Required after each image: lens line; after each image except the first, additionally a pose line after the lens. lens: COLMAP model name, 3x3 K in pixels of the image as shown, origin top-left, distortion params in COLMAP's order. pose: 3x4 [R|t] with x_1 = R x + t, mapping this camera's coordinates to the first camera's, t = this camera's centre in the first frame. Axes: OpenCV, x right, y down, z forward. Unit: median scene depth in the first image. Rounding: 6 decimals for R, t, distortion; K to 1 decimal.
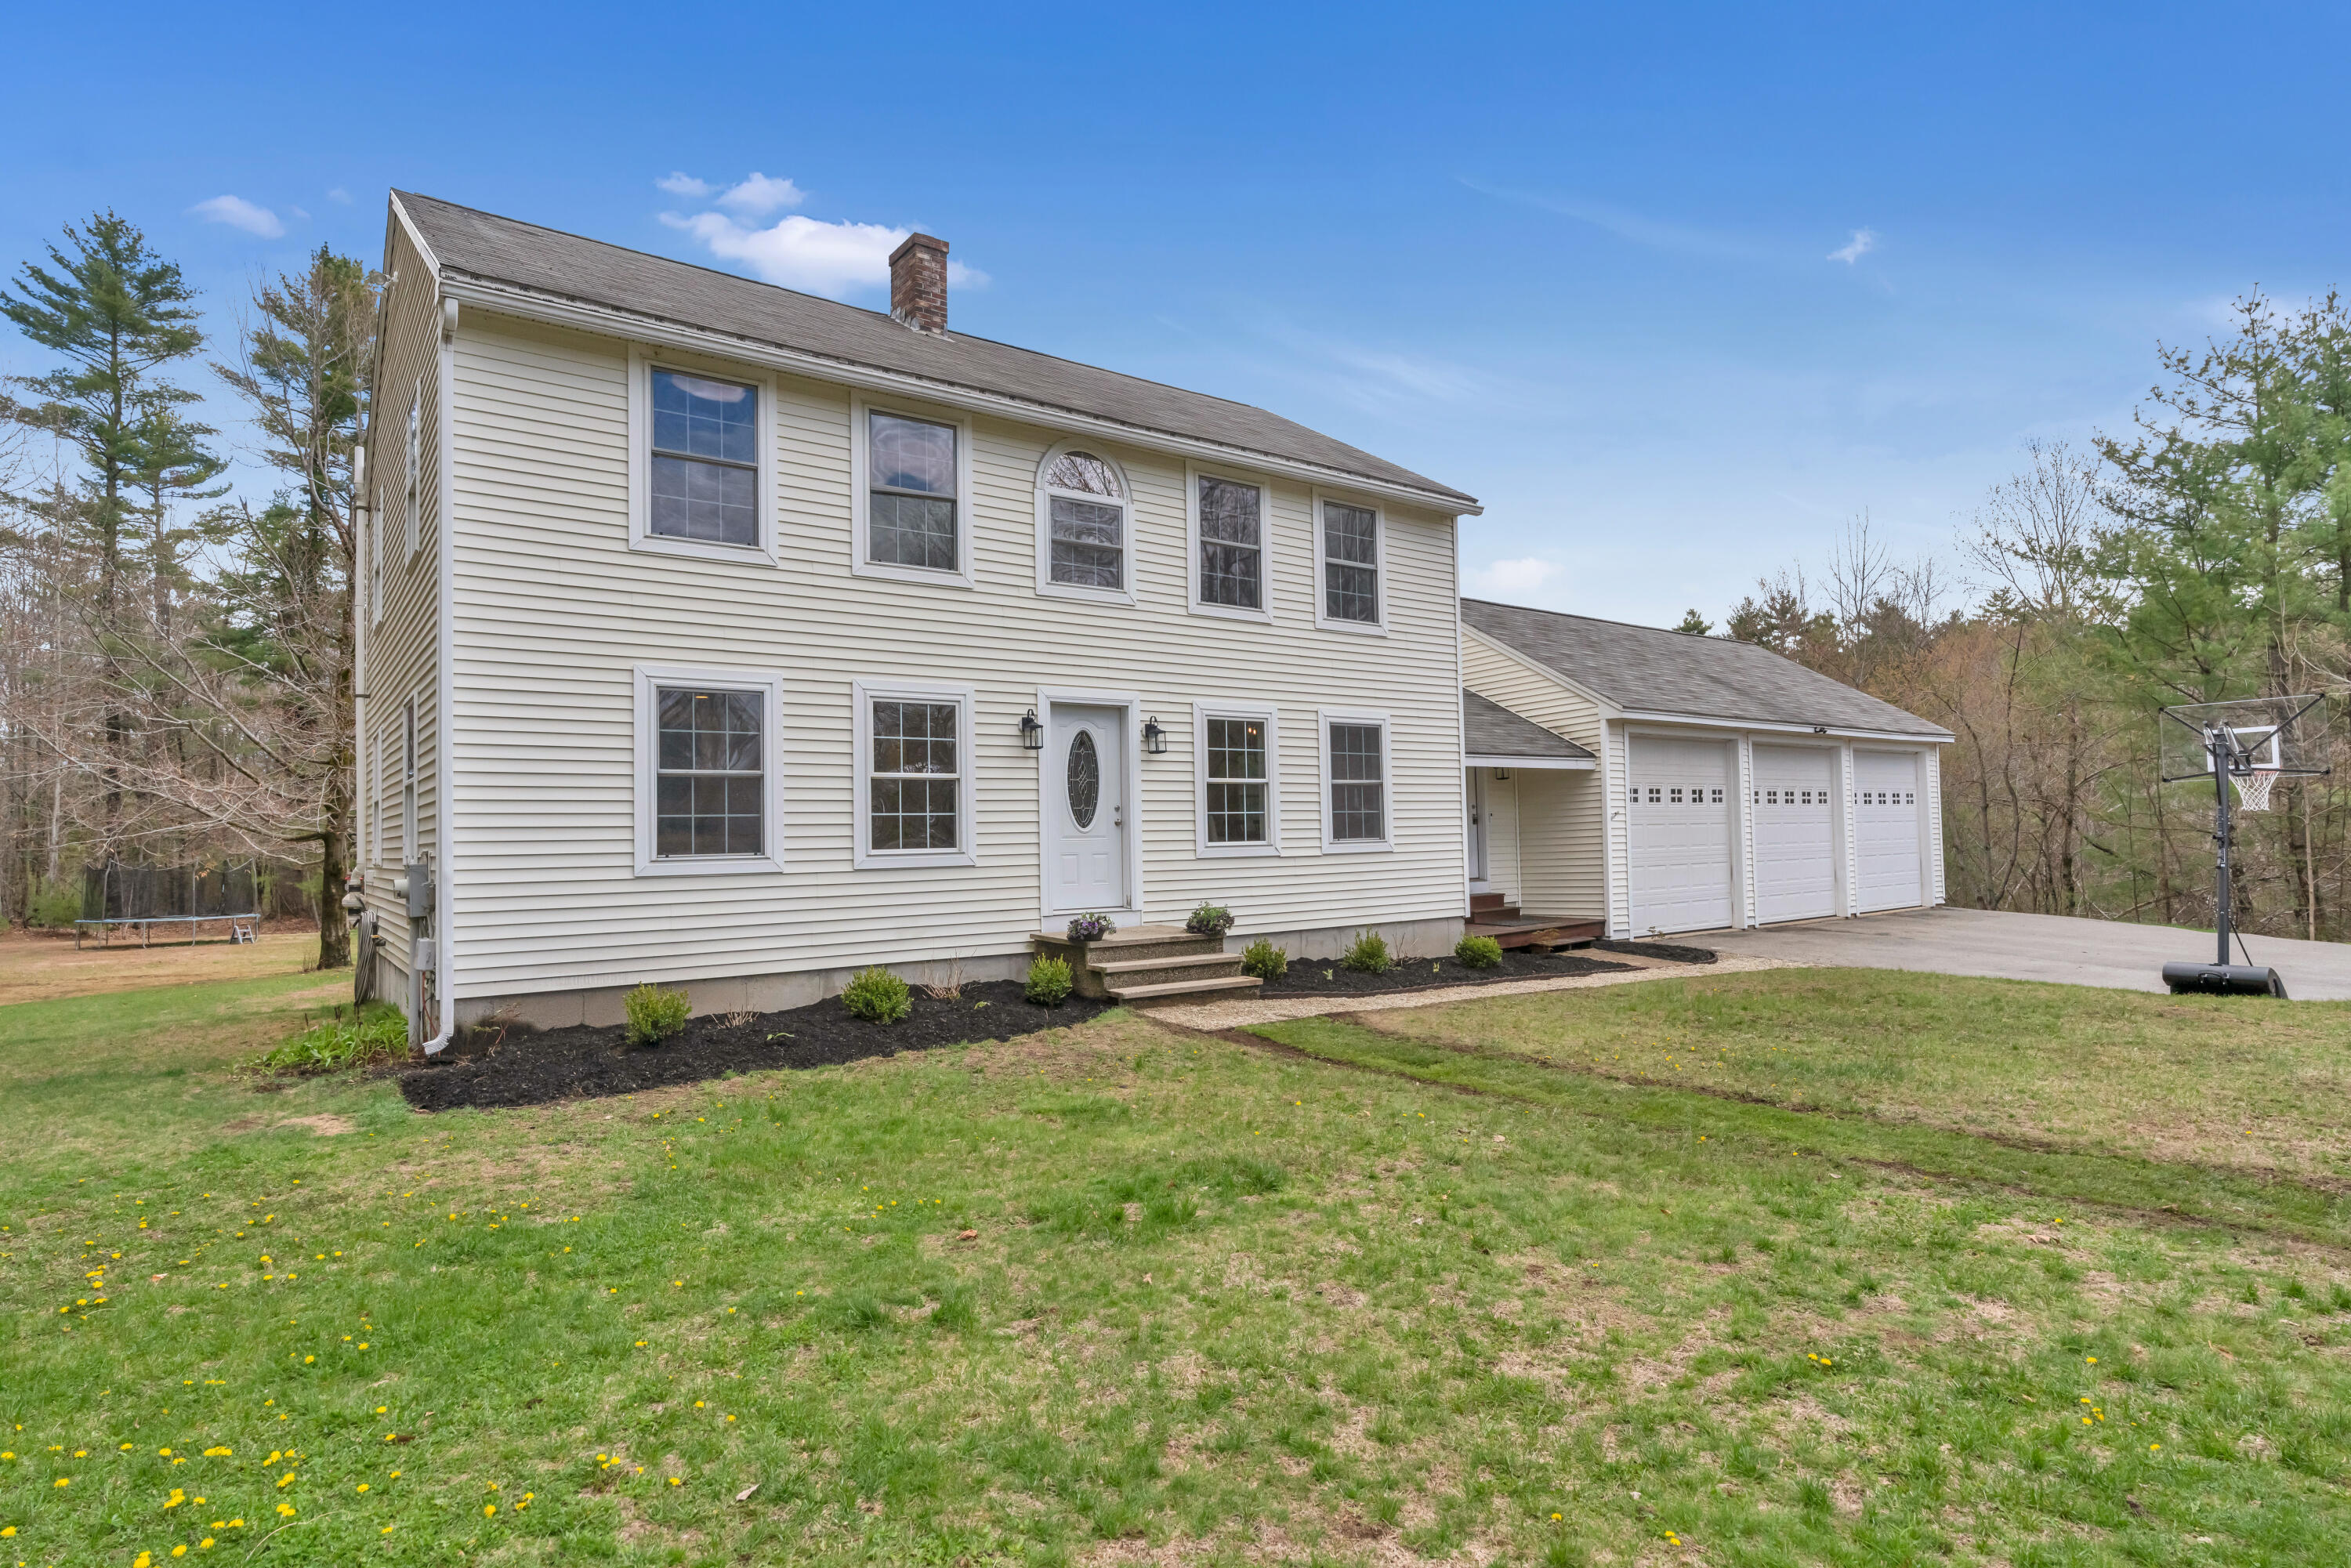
lens RADIAL K [[1286.0, 0, 1262.8], [0, 1286.0, 790.3], [0, 0, 1]] dist [-0.003109, -0.000003]
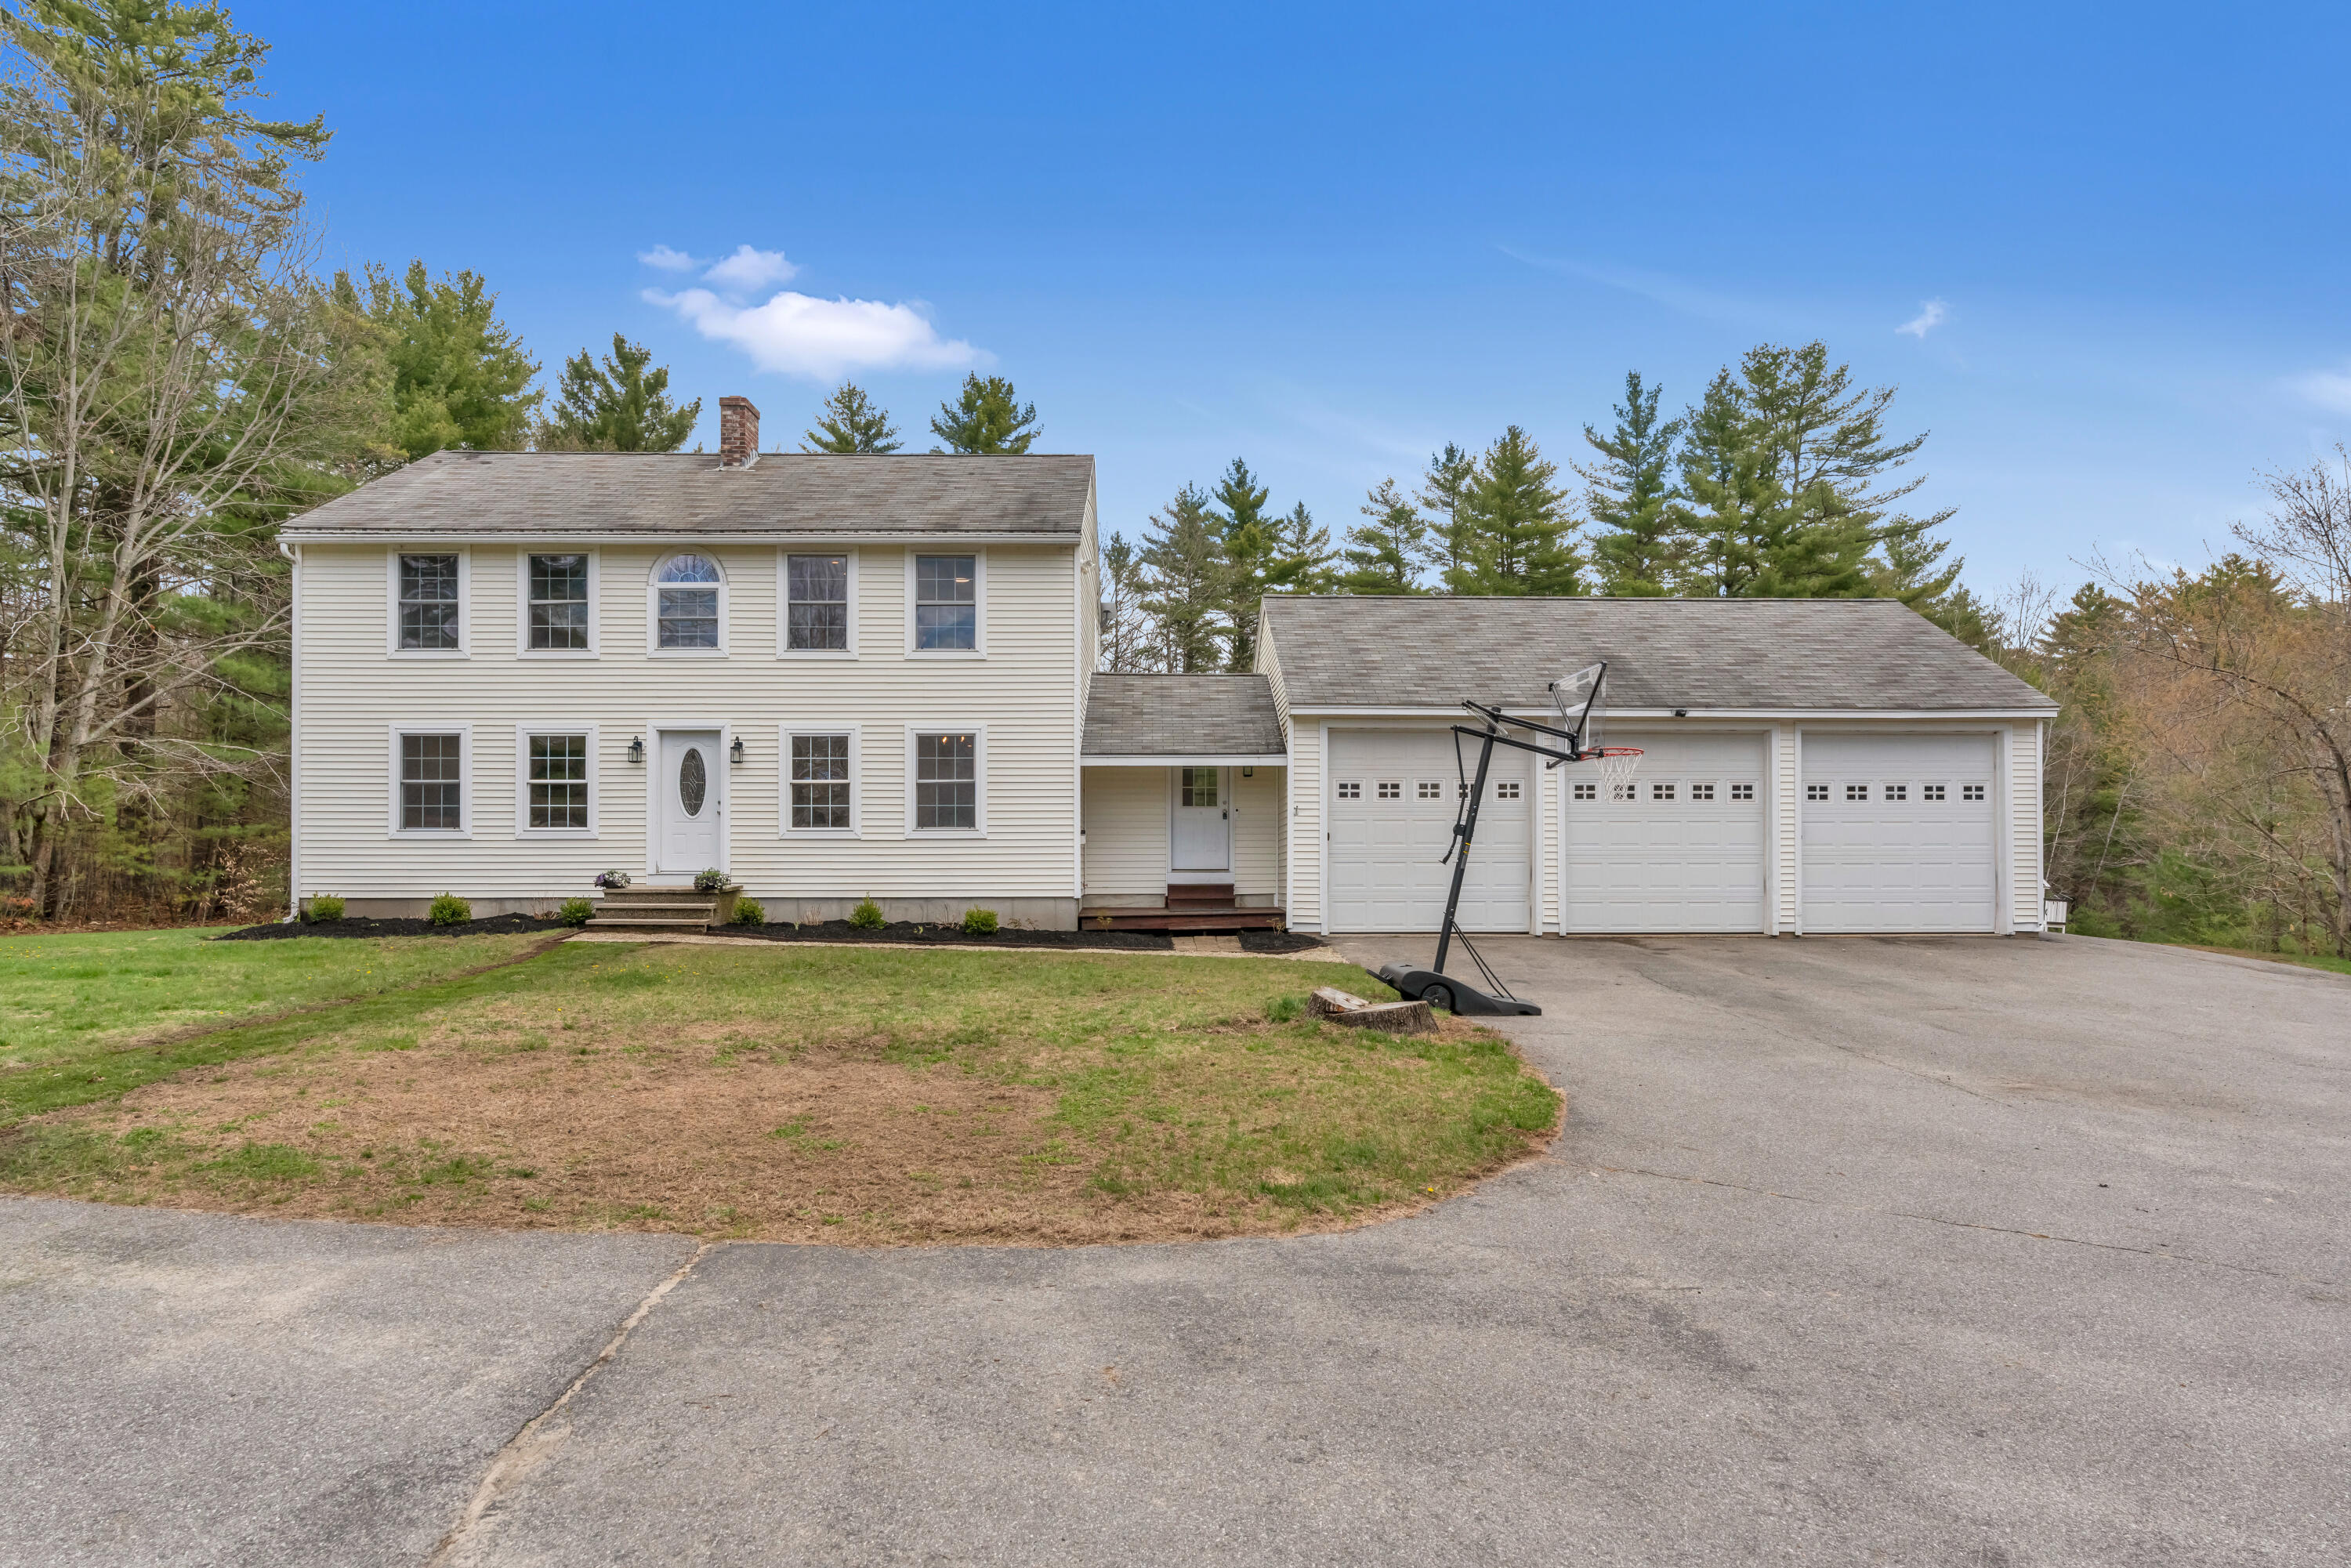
lens RADIAL K [[1282.2, 0, 1203.7], [0, 1282.2, 842.6], [0, 0, 1]] dist [-0.005275, 0.001565]
pose [[0.784527, 0.027573, -0.619481, 1.127552], [0.006115, 0.998618, 0.052192, -0.011453], [0.620064, -0.044735, 0.783275, 0.207989]]
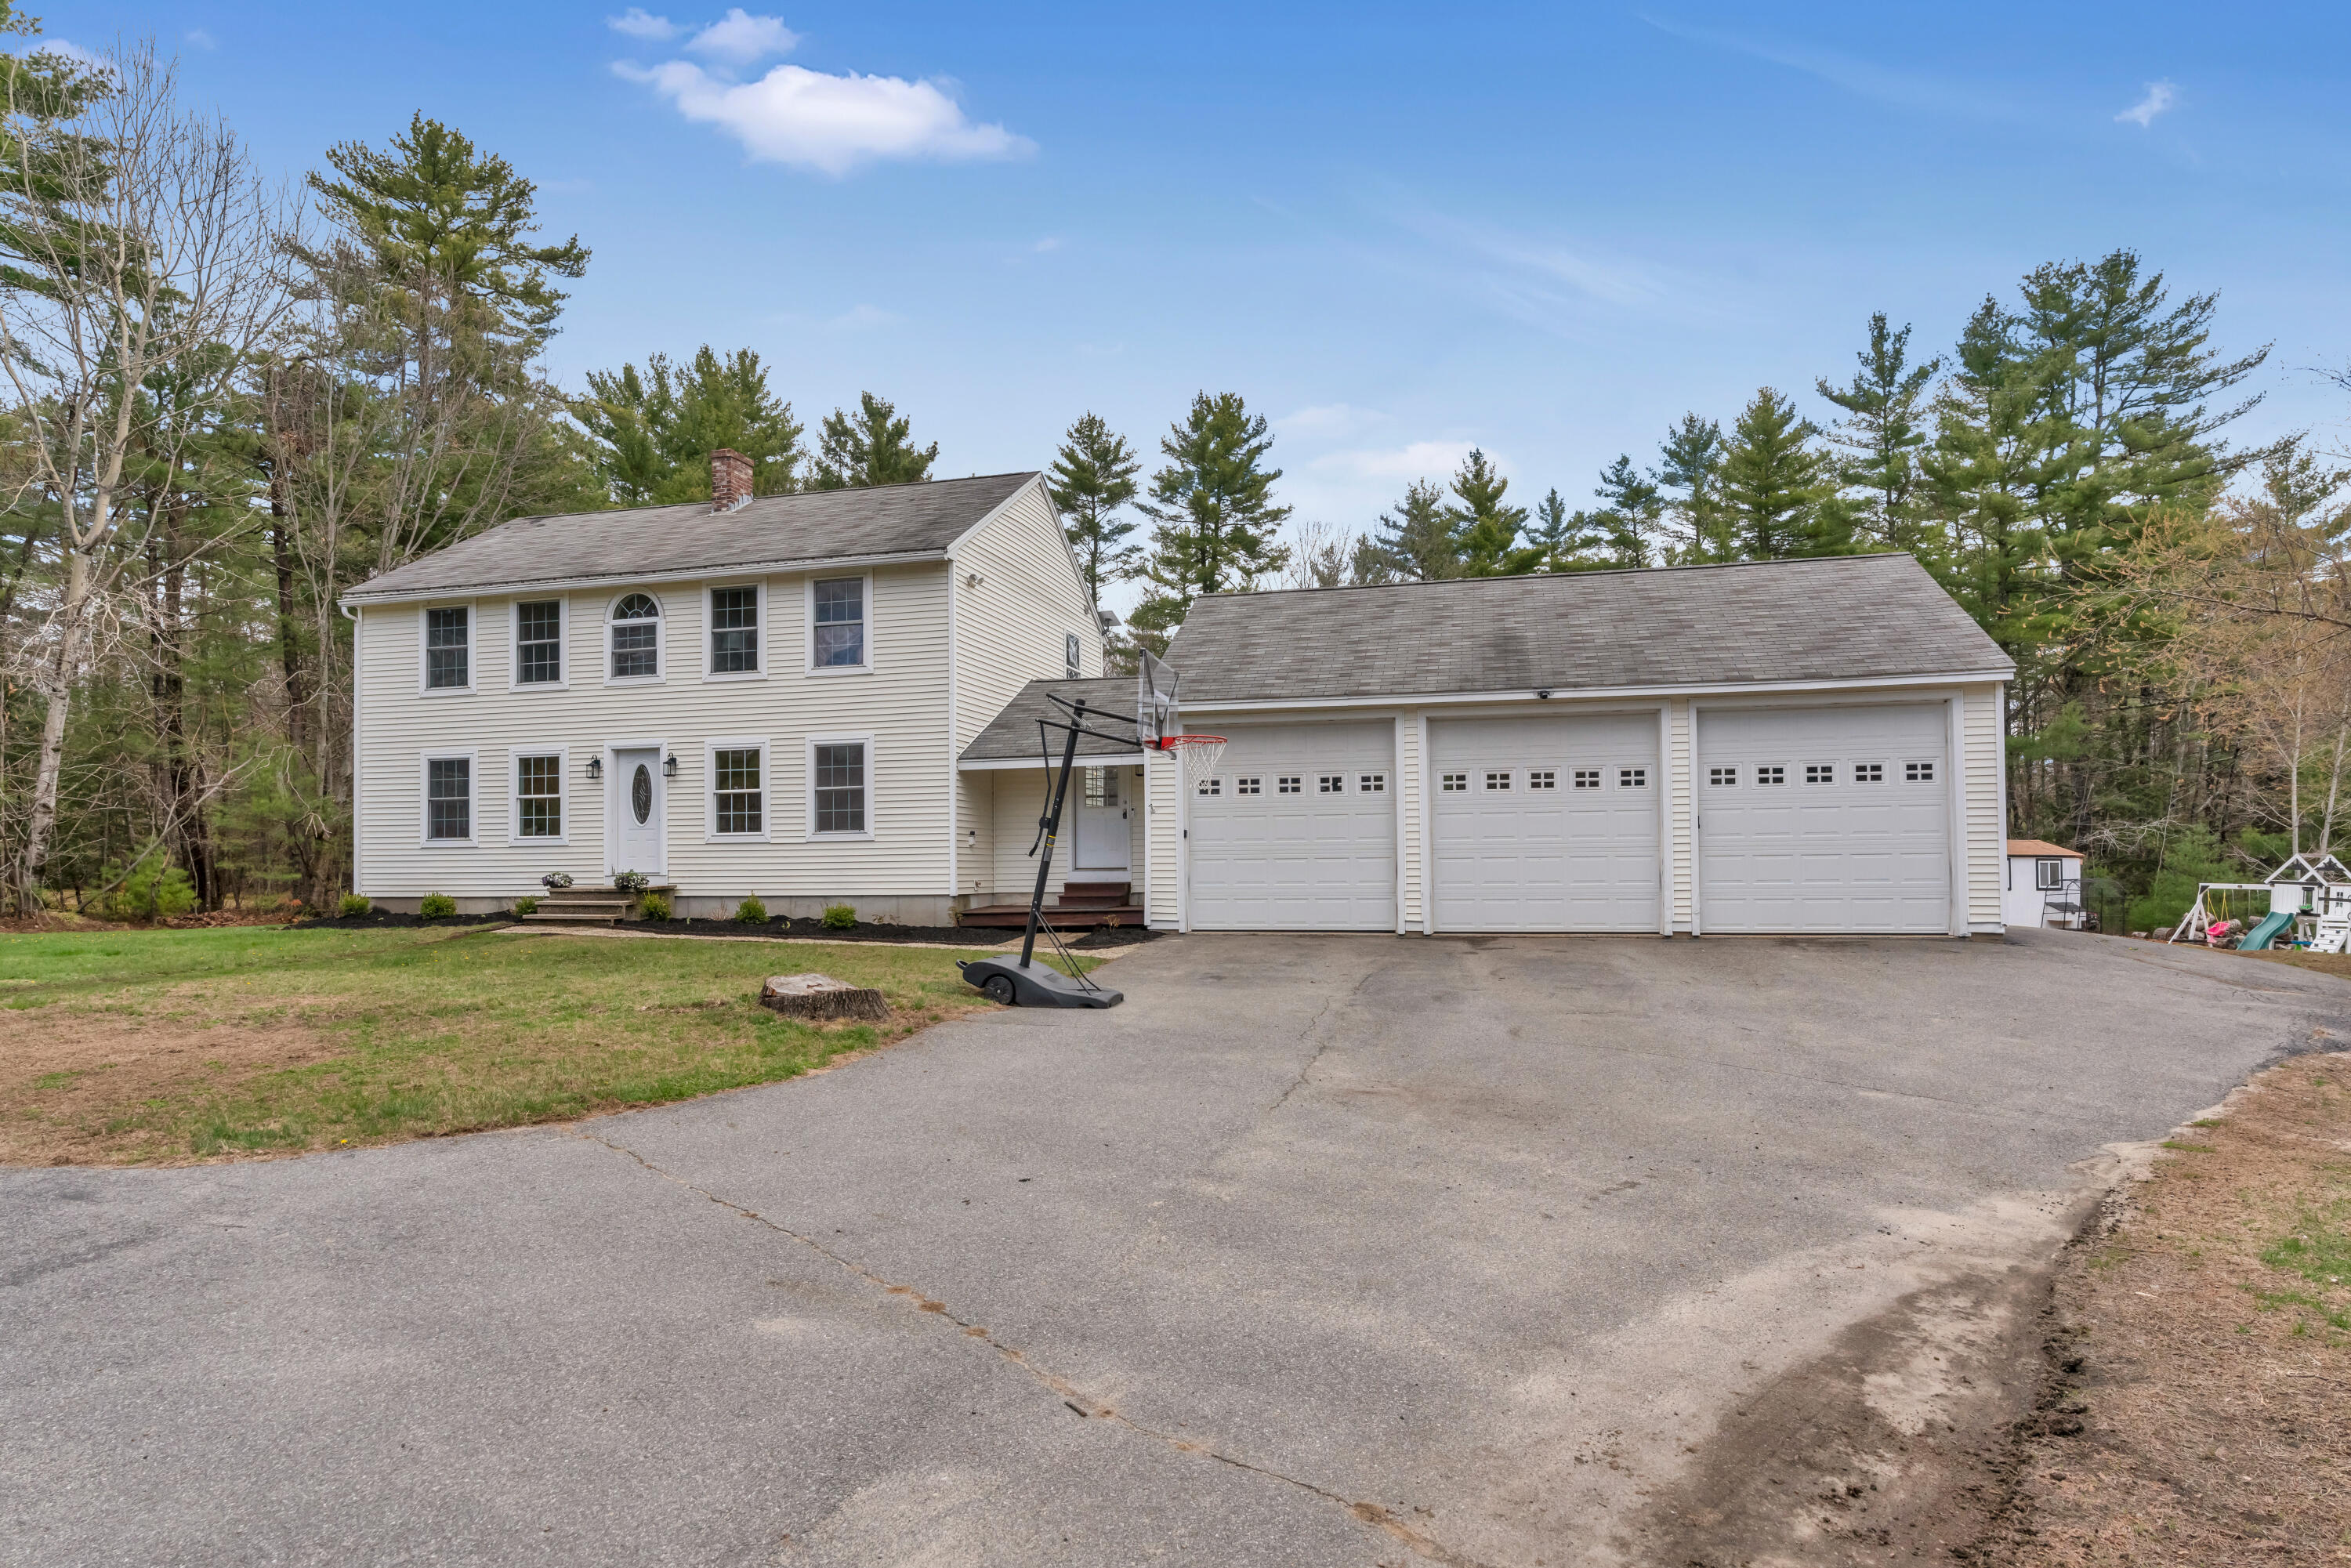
lens RADIAL K [[1282.2, 0, 1203.7], [0, 1282.2, 842.6], [0, 0, 1]] dist [-0.005275, 0.001565]
pose [[0.592219, 0.015301, -0.805632, 1.495221], [0.031868, 0.998593, 0.042392, 0.006305], [0.805147, -0.050780, 0.590898, 0.566987]]
